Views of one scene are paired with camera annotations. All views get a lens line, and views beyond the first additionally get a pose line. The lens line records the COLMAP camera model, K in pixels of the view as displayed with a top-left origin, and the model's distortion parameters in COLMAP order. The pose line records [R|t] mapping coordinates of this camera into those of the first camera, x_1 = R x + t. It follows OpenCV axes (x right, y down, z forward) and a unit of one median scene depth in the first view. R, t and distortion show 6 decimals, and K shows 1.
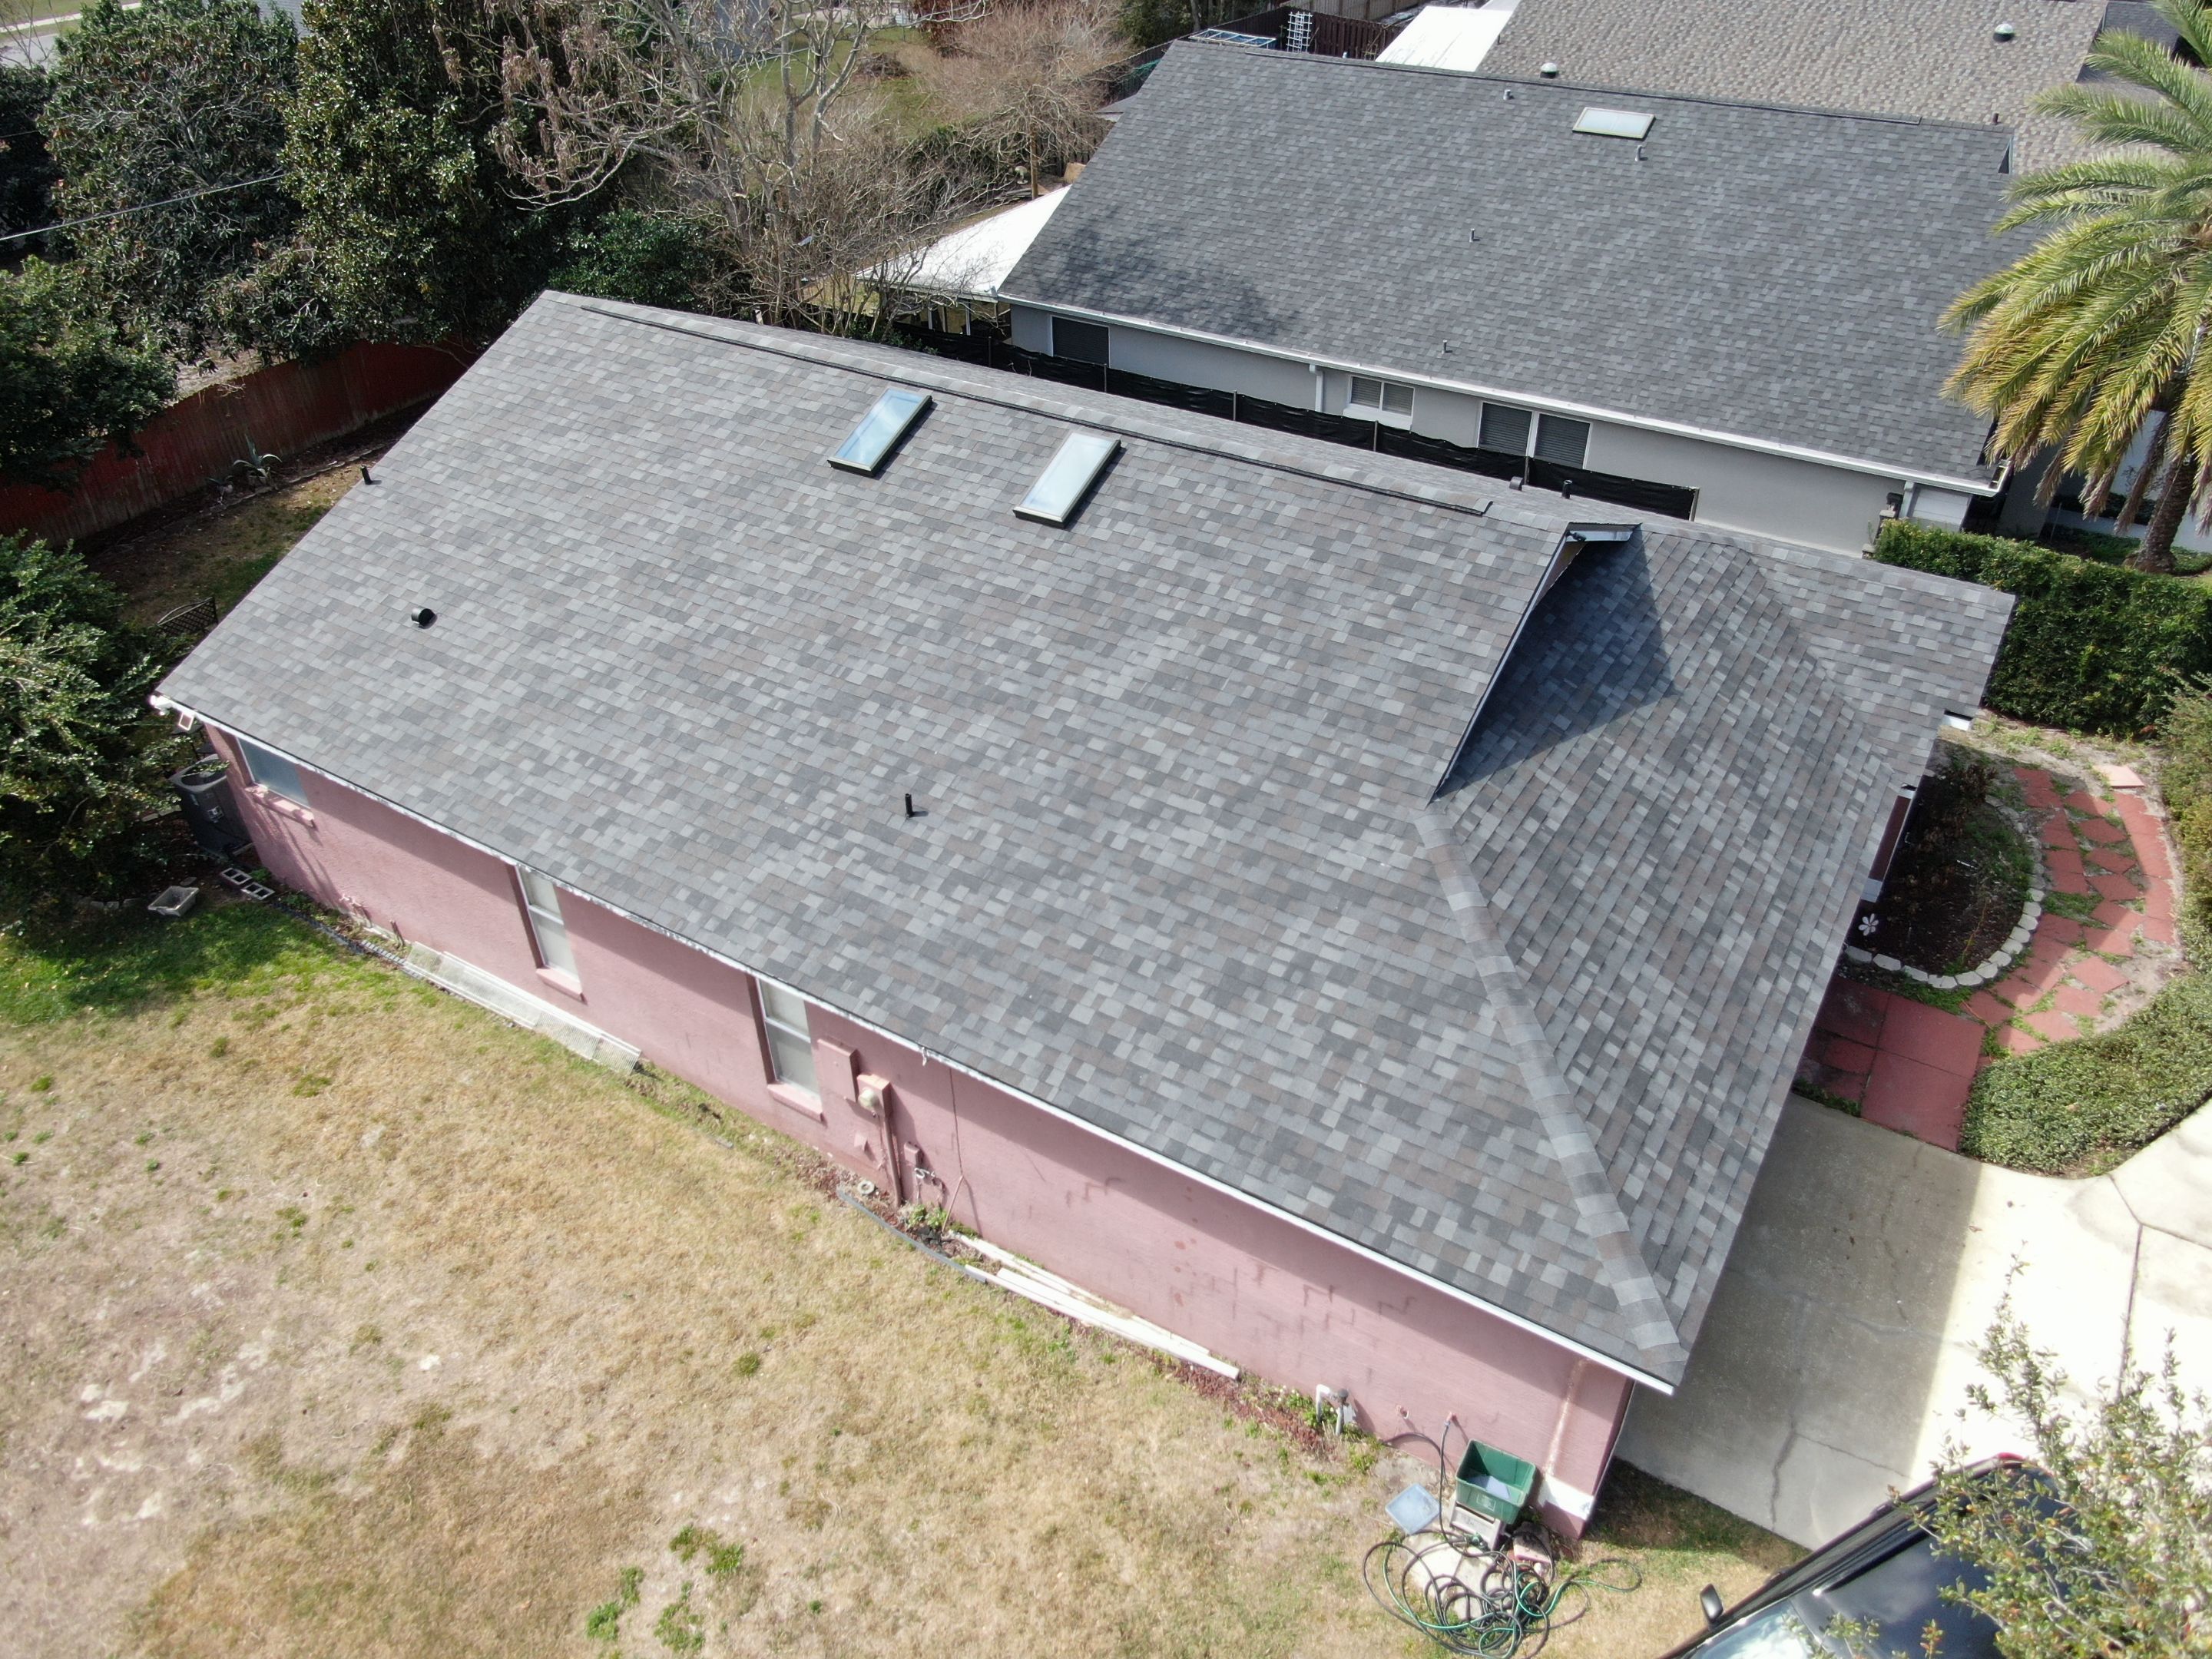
lens RADIAL K [[1575.1, 0, 1112.1], [0, 1575.1, 811.4], [0, 0, 1]] dist [-0.018309, 0.008812]
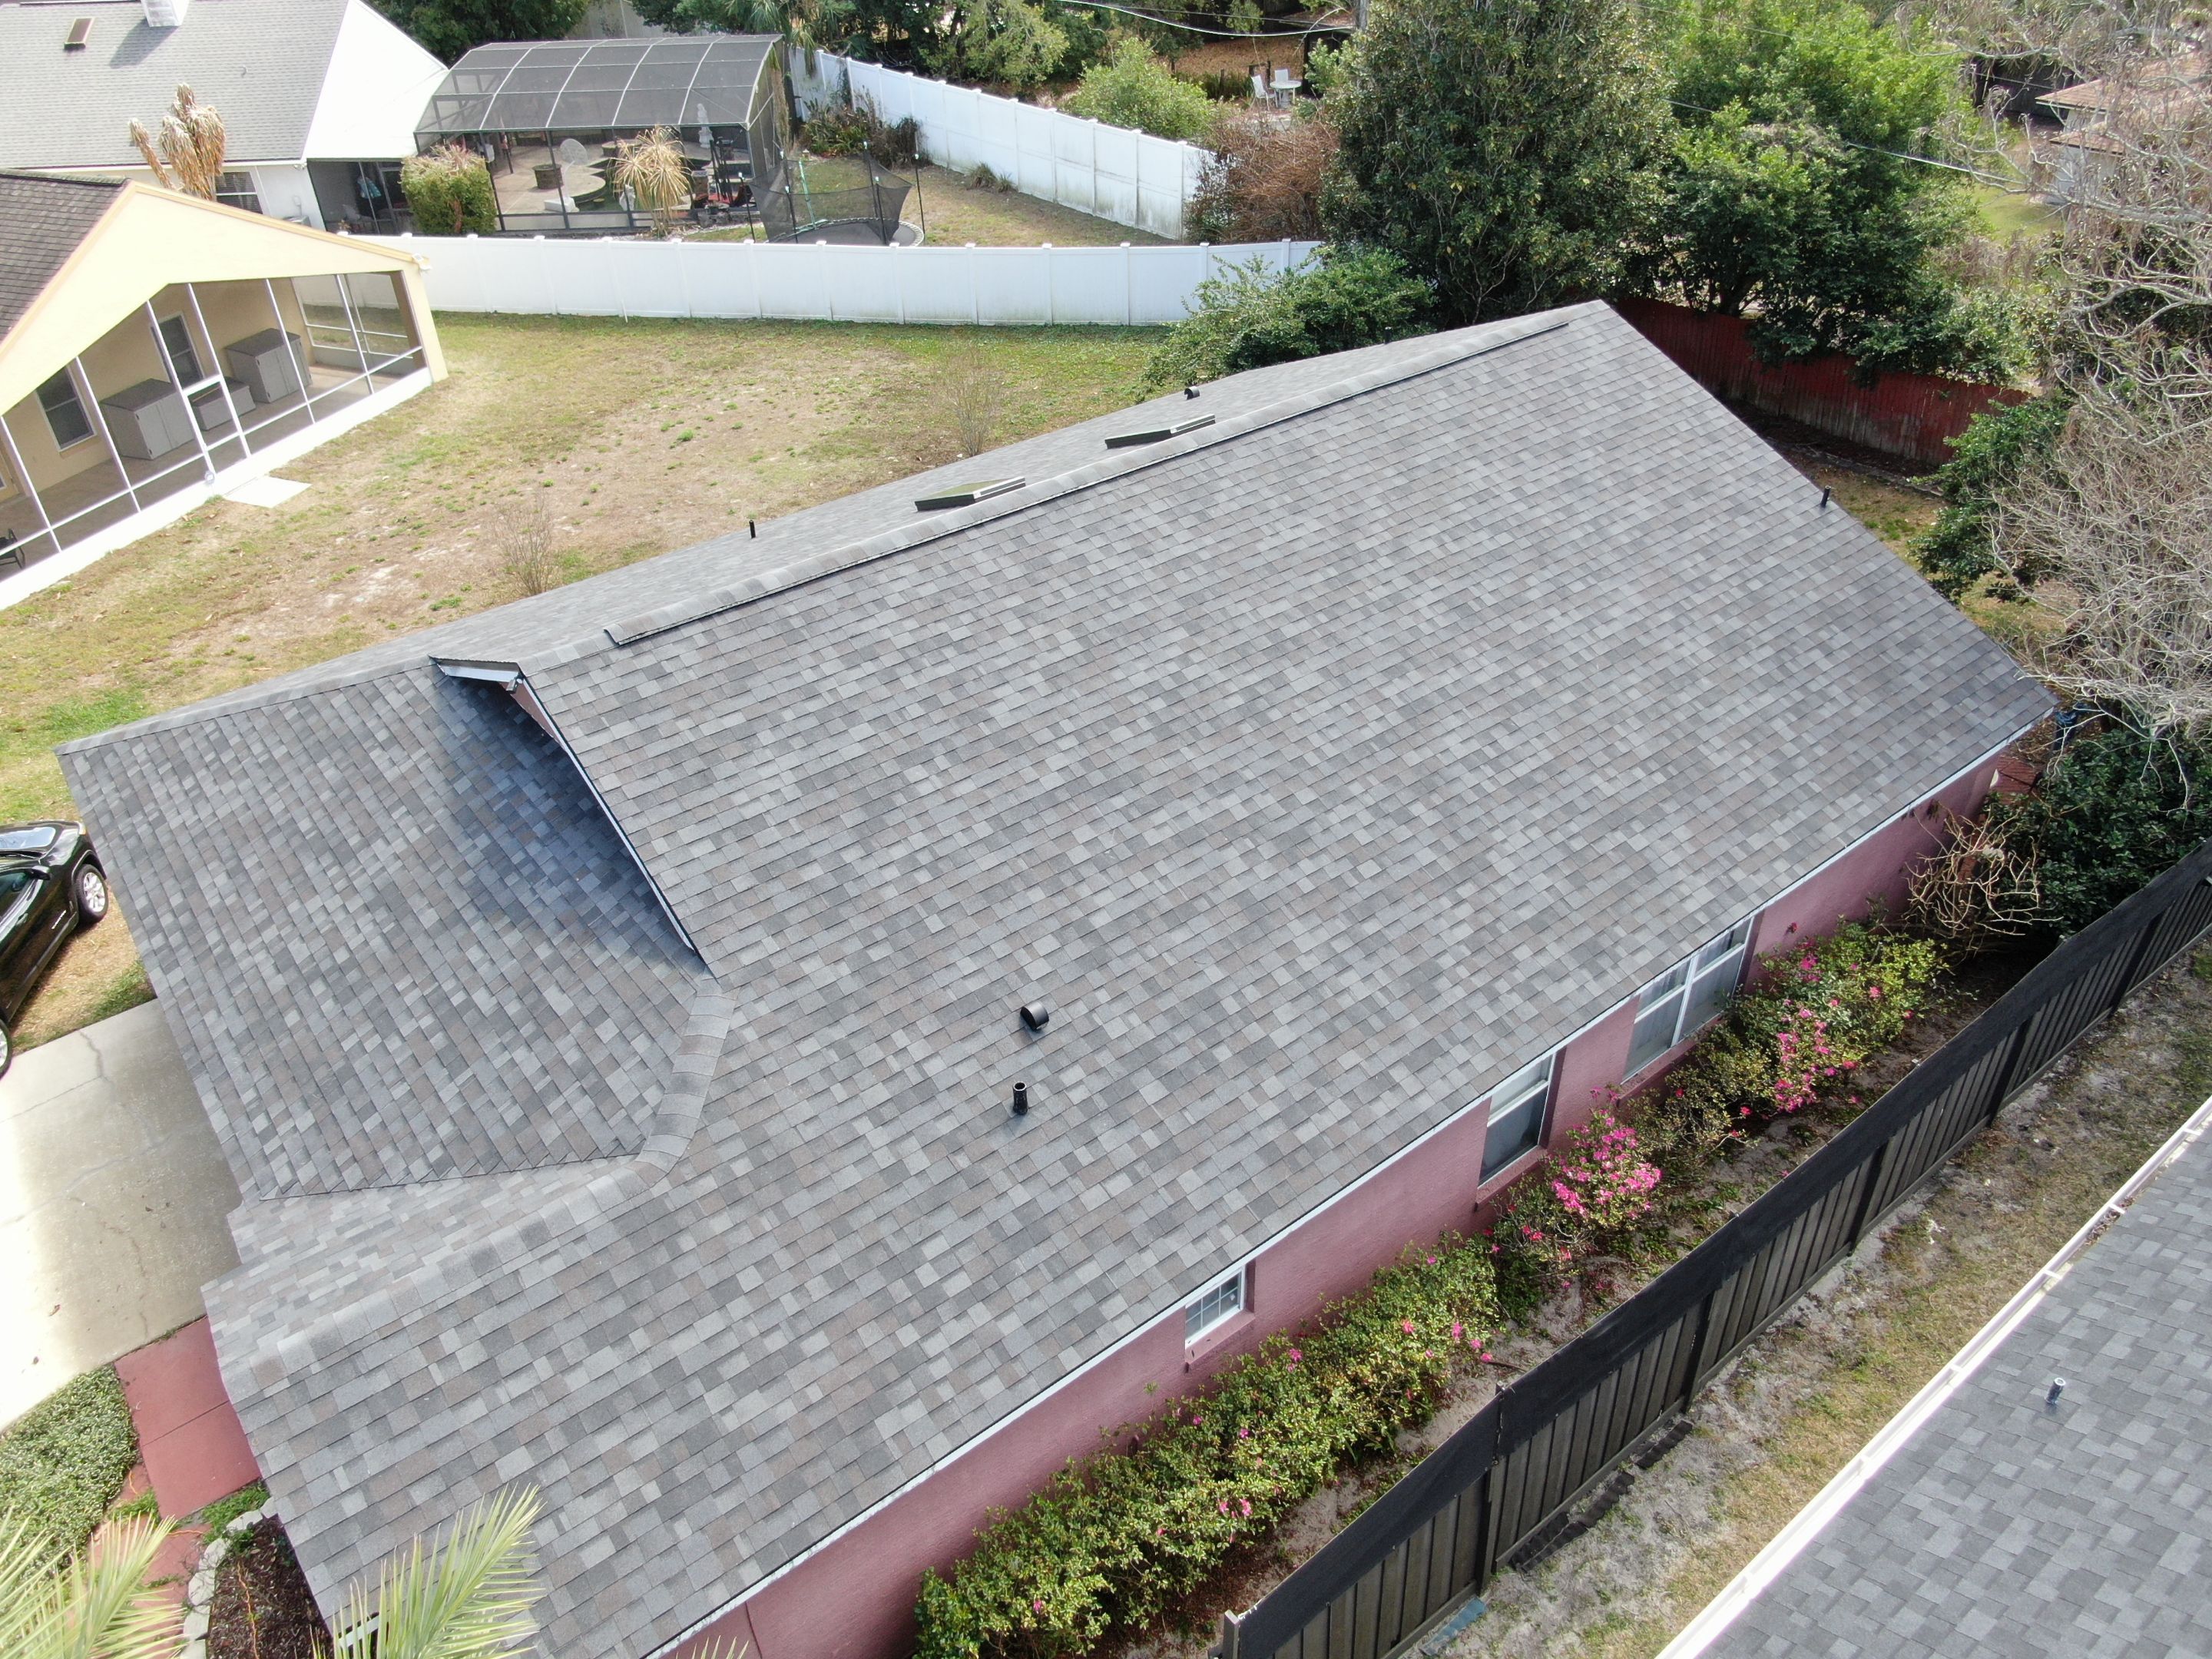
lens RADIAL K [[1575.1, 0, 1111.4], [0, 1575.1, 833.4], [0, 0, 1]] dist [-0.018309, 0.008812]
pose [[-0.345956, 0.572610, -0.743258, 0.878464], [-0.531135, 0.533502, 0.658234, -0.881295], [0.773441, 0.622490, 0.119565, 1.211983]]
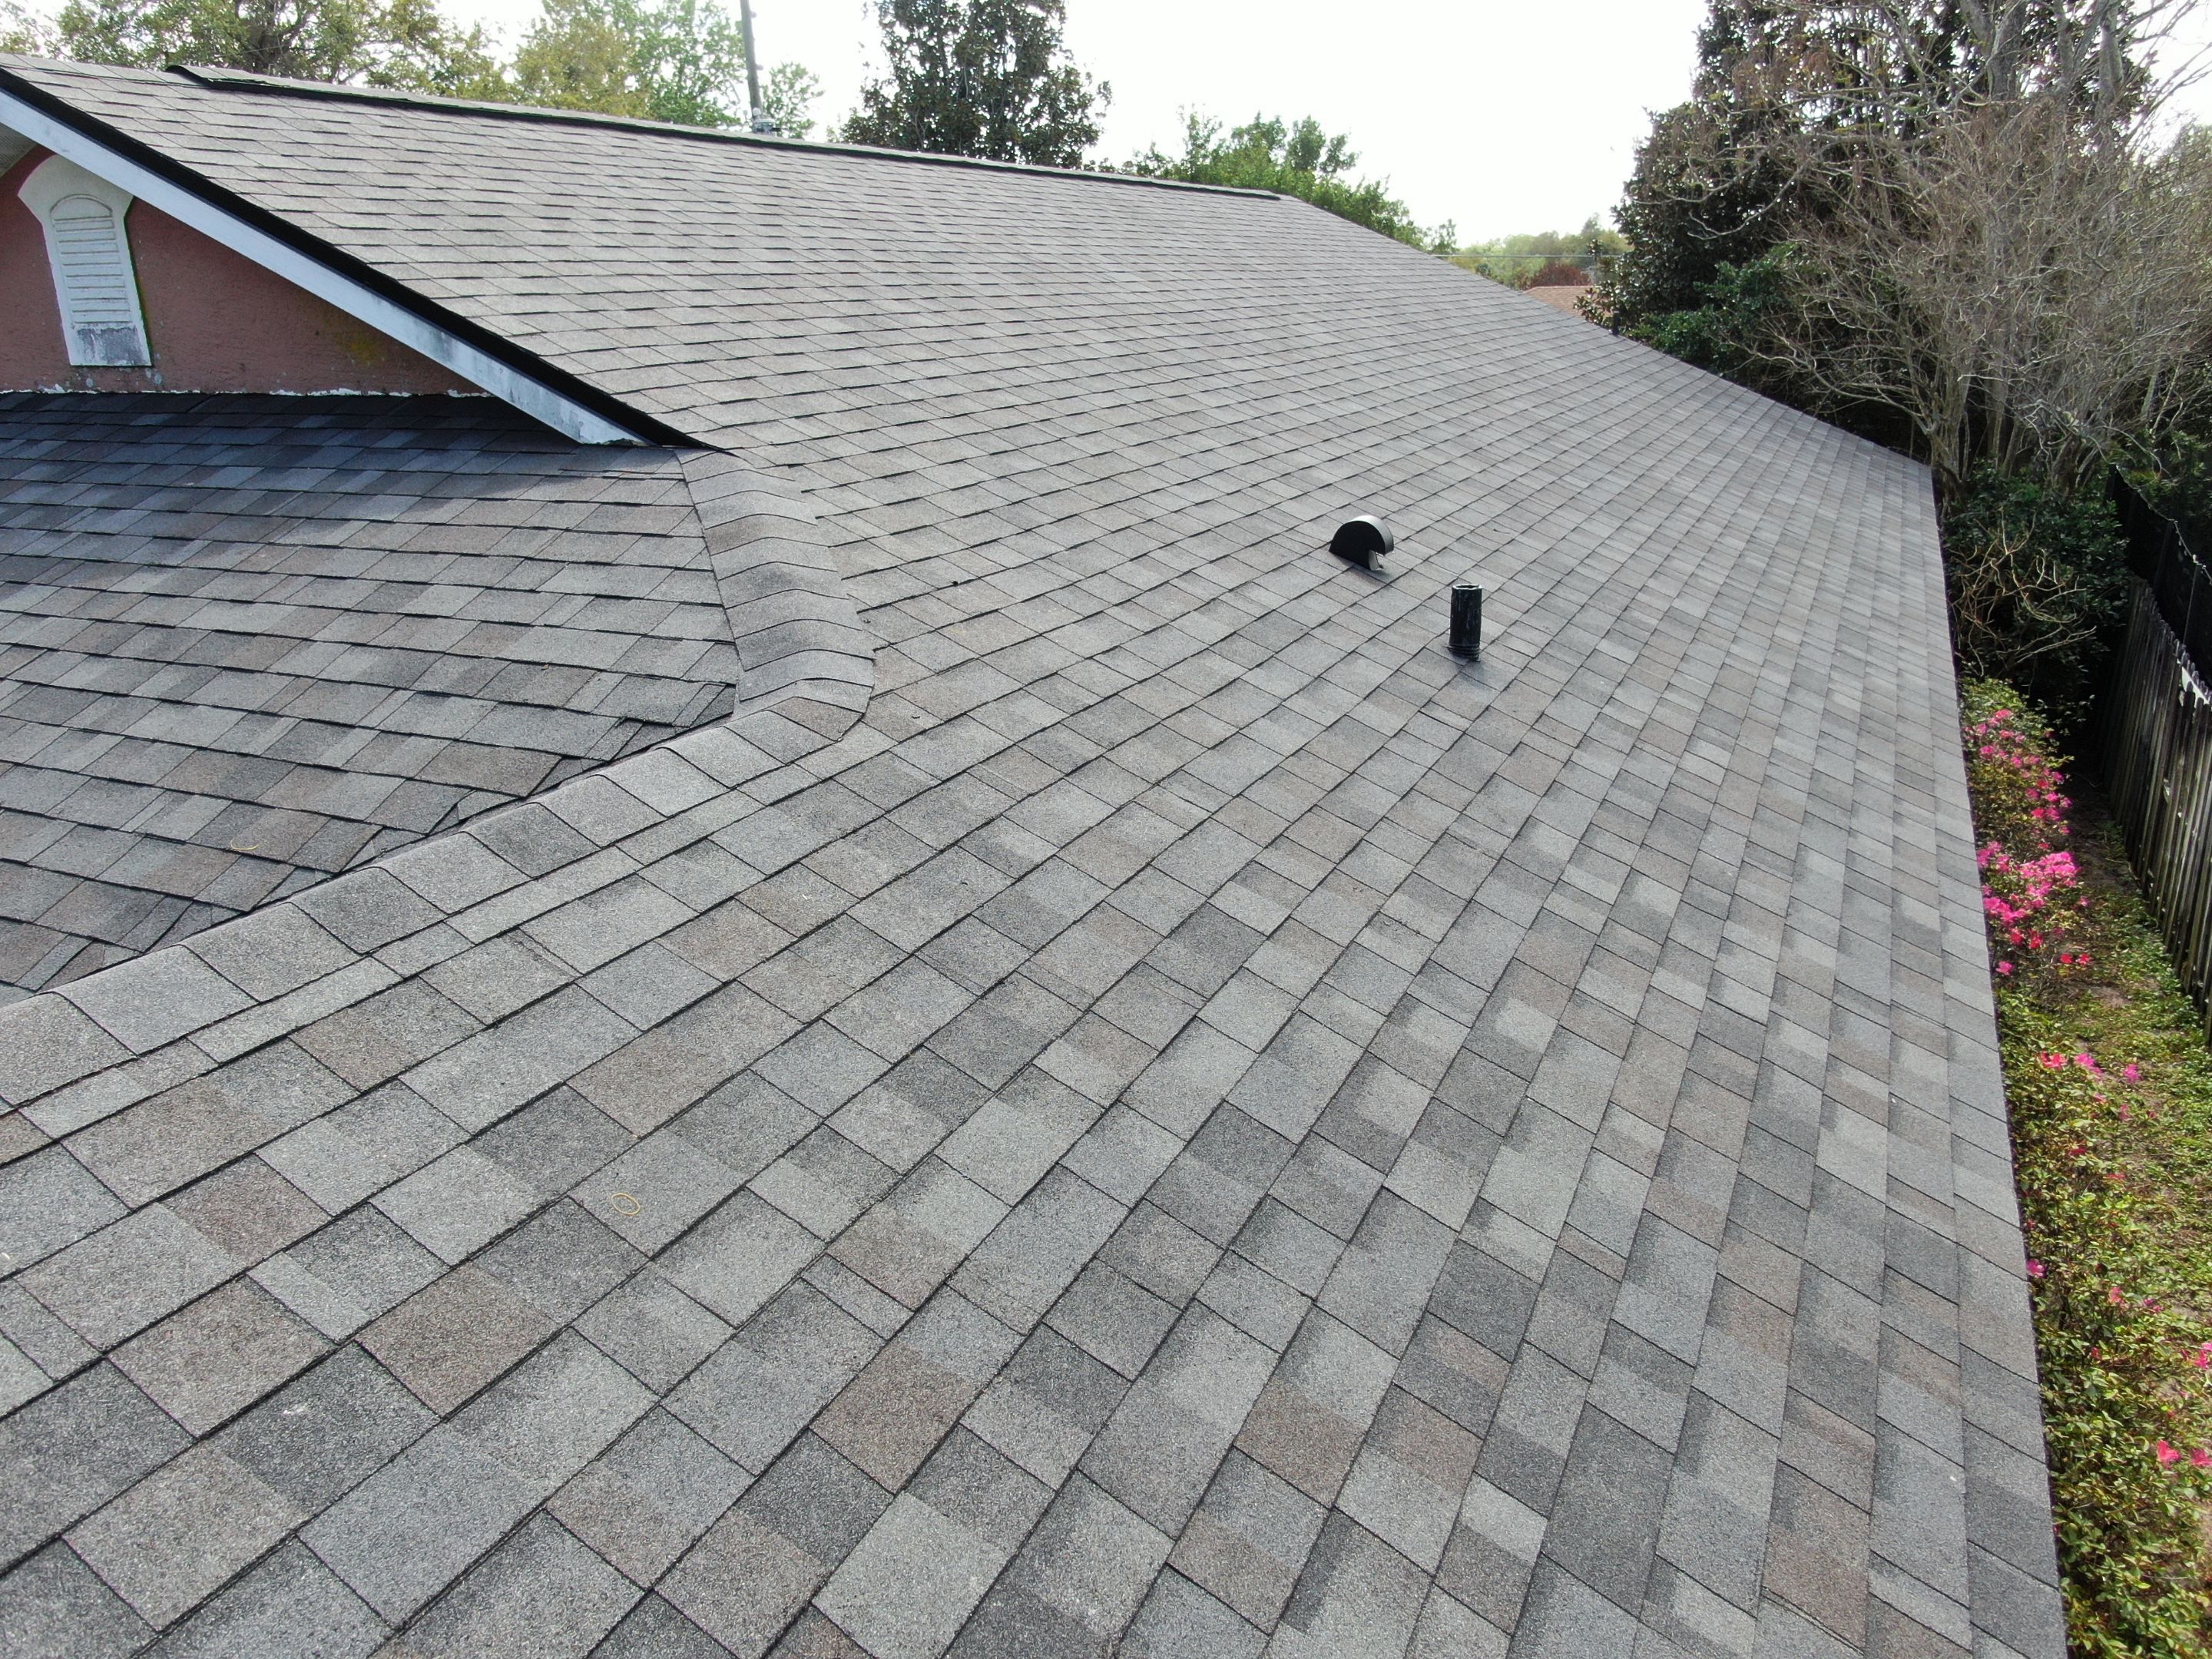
lens RADIAL K [[1575.1, 0, 1100.5], [0, 1575.1, 832.6], [0, 0, 1]] dist [-0.018309, 0.008812]
pose [[0.110066, 0.340281, -0.933860, 0.726579], [-0.571219, 0.790559, 0.220740, -0.271910], [0.813385, 0.509142, 0.281389, 1.210372]]
